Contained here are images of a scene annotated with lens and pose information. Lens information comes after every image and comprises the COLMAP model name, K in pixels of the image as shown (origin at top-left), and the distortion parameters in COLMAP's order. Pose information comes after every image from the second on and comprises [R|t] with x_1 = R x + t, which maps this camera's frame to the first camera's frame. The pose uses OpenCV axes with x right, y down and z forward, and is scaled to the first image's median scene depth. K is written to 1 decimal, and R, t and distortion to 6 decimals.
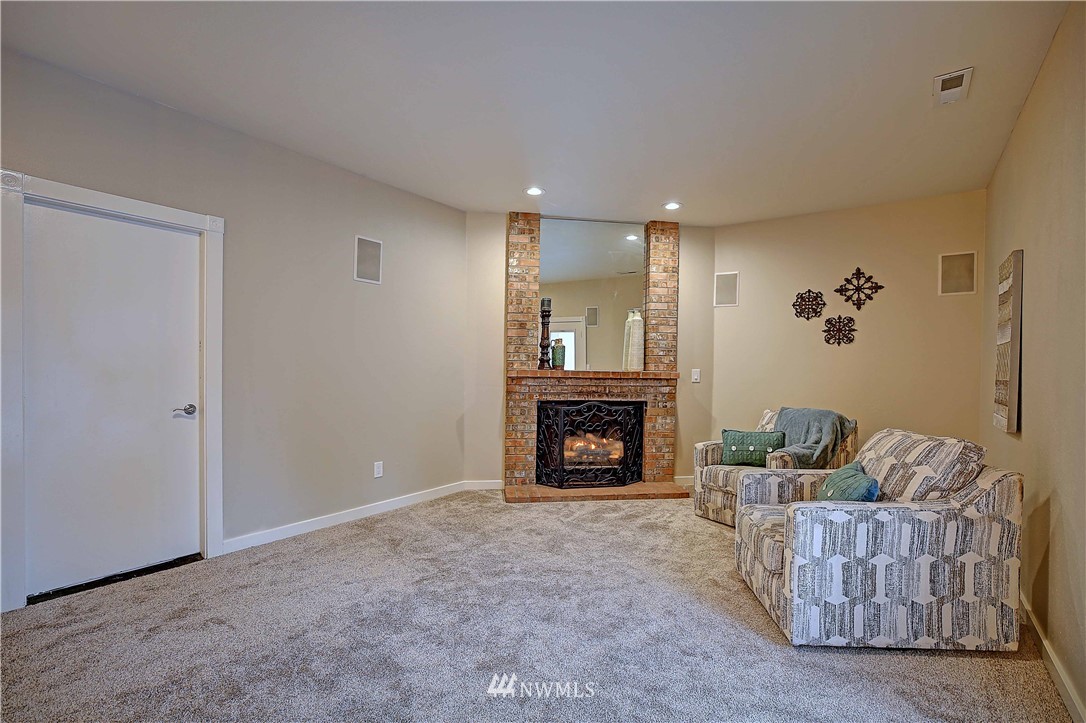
lens RADIAL K [[491.9, 0, 544.9], [0, 491.9, 361.3], [0, 0, 1]] dist [-0.035422, 0.011534]
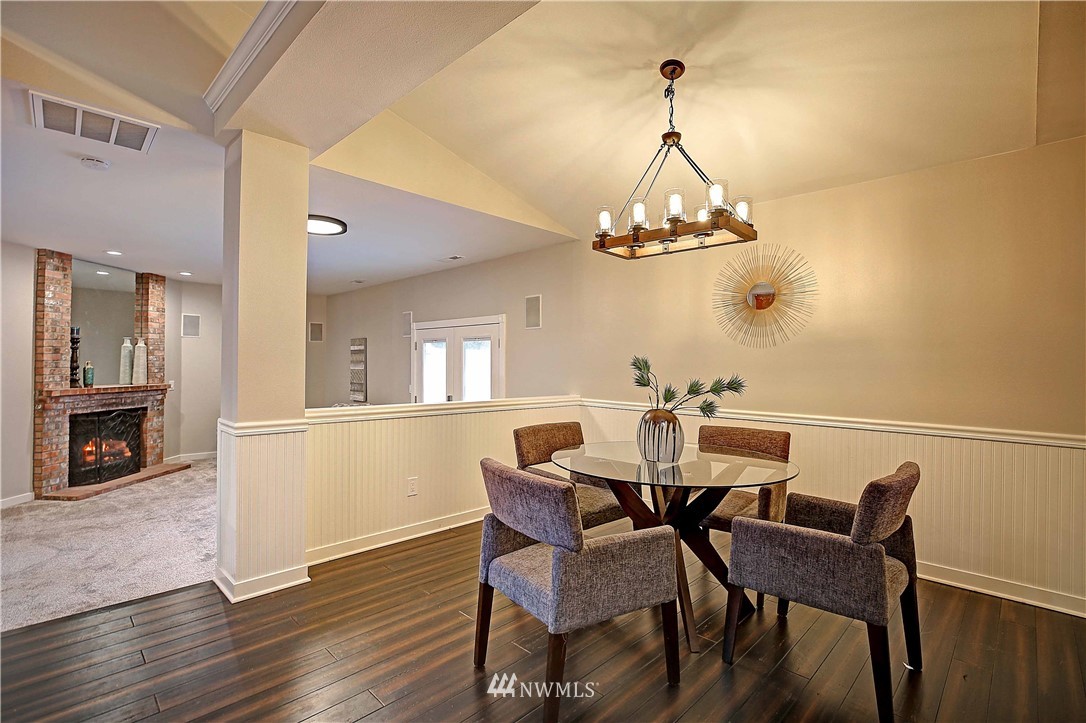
lens RADIAL K [[491.9, 0, 544.9], [0, 491.9, 361.3], [0, 0, 1]] dist [-0.035422, 0.011534]
pose [[0.150919, -0.011318, 0.988481, -0.963103], [0.005649, 0.999928, 0.010587, -0.052552], [-0.988530, 0.003986, 0.150972, -0.284403]]
